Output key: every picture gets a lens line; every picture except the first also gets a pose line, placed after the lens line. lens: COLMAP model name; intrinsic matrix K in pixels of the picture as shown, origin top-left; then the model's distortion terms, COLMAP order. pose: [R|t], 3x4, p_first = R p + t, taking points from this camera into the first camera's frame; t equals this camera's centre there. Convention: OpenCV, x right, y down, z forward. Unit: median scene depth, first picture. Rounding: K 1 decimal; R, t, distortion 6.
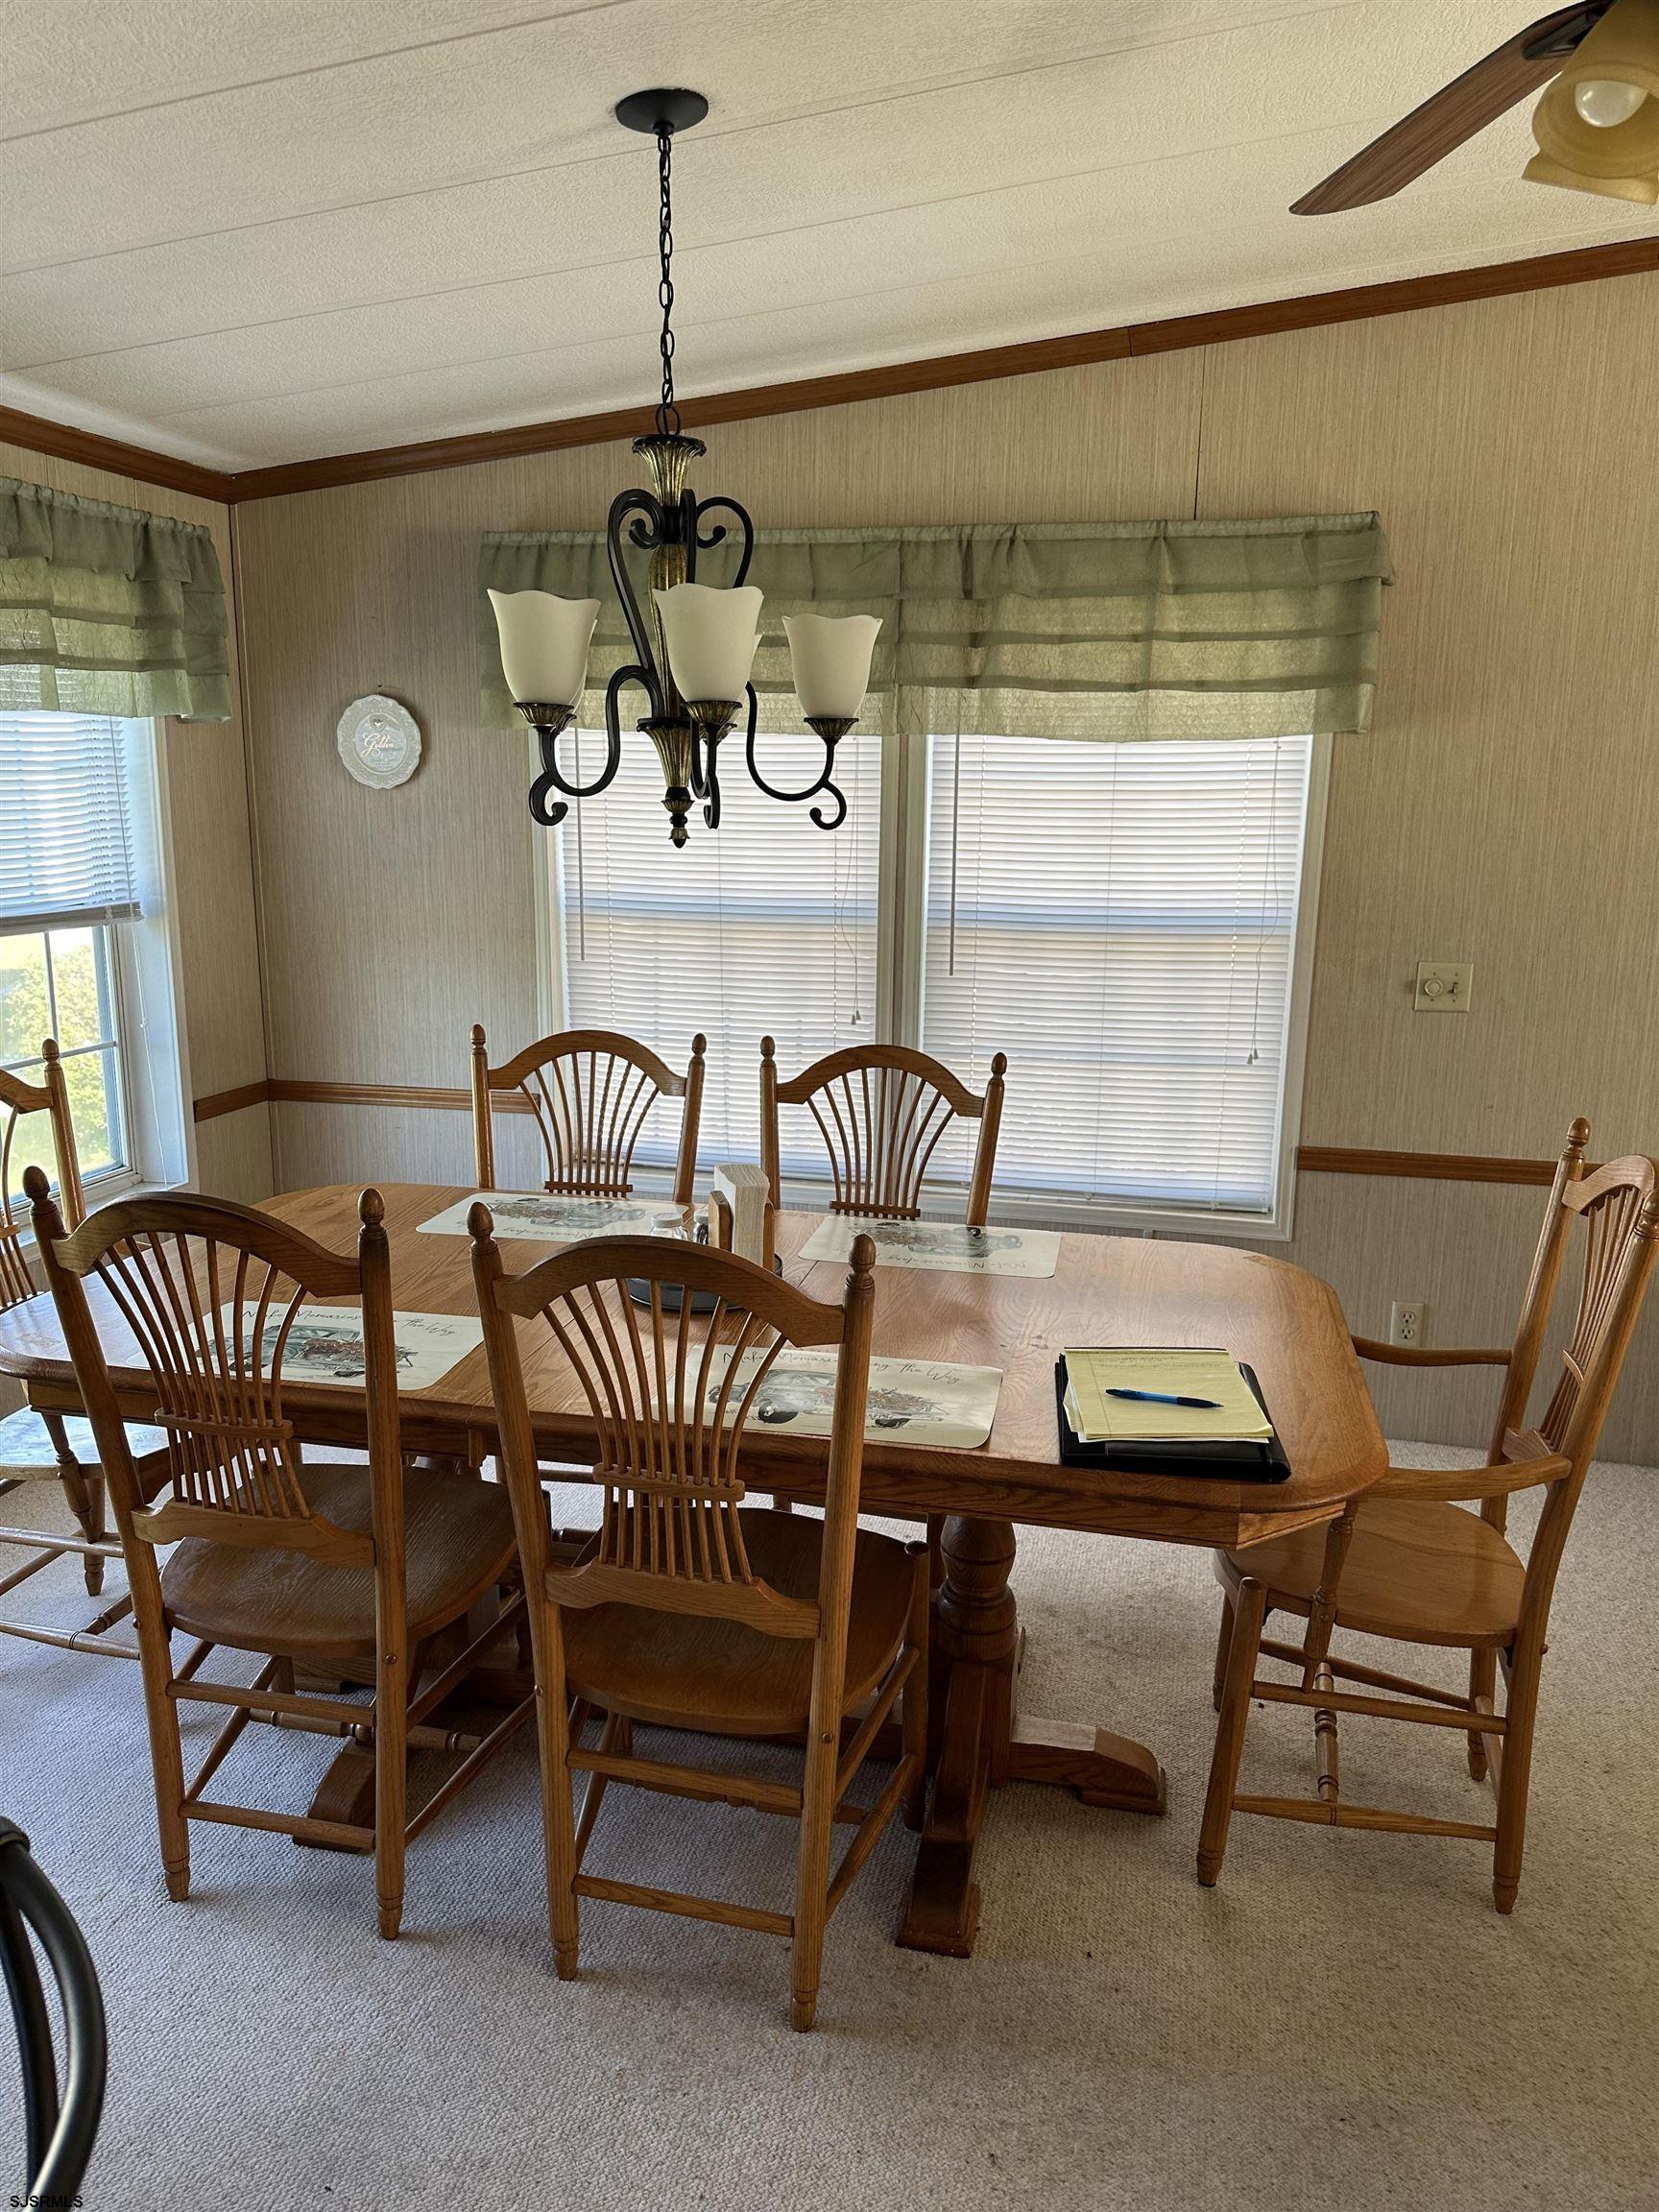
lens RADIAL K [[1576.0, 0, 829.5], [0, 1576.0, 1106.0], [0, 0, 1]] dist [-0.031085, -0.000843]
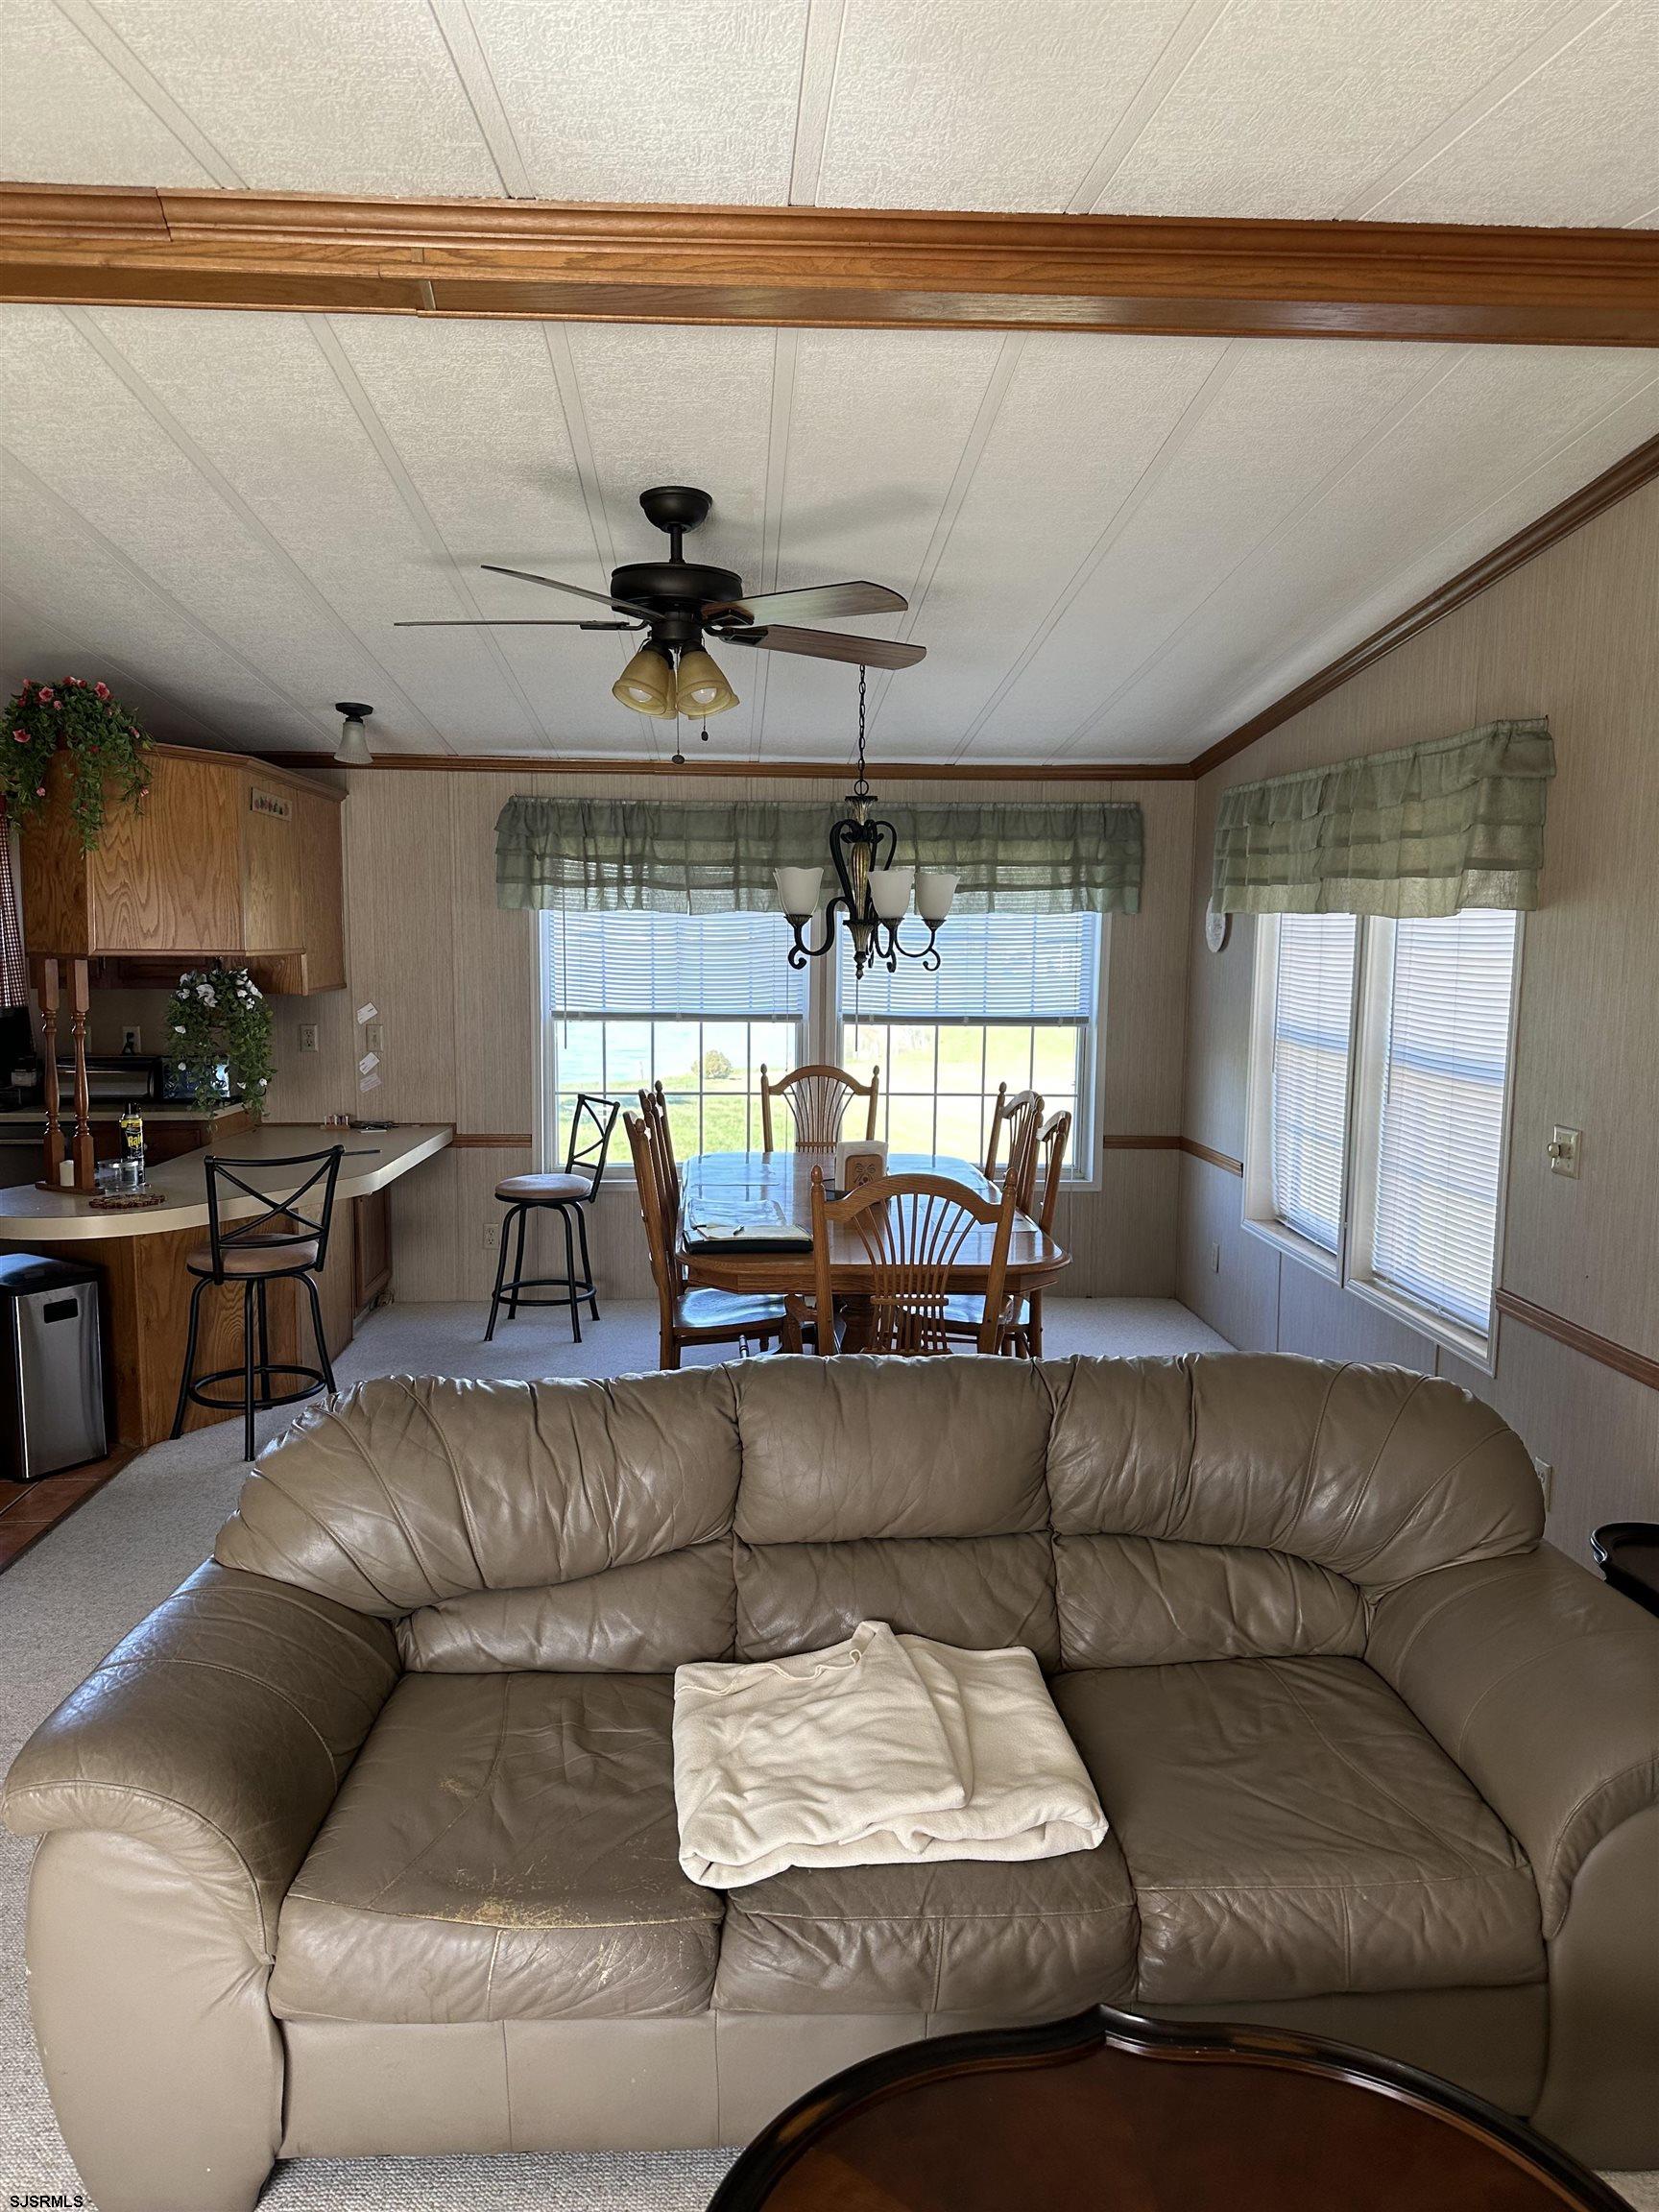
lens RADIAL K [[1555.5, 0, 829.5], [0, 1555.5, 1106.0], [0, 0, 1]] dist [-0.276417, -0.000529]
pose [[0.330710, 0.082999, -0.940076, 1.747469], [-0.176493, 0.983990, 0.024788, -0.040941], [0.927082, 0.157719, 0.340064, 0.272594]]
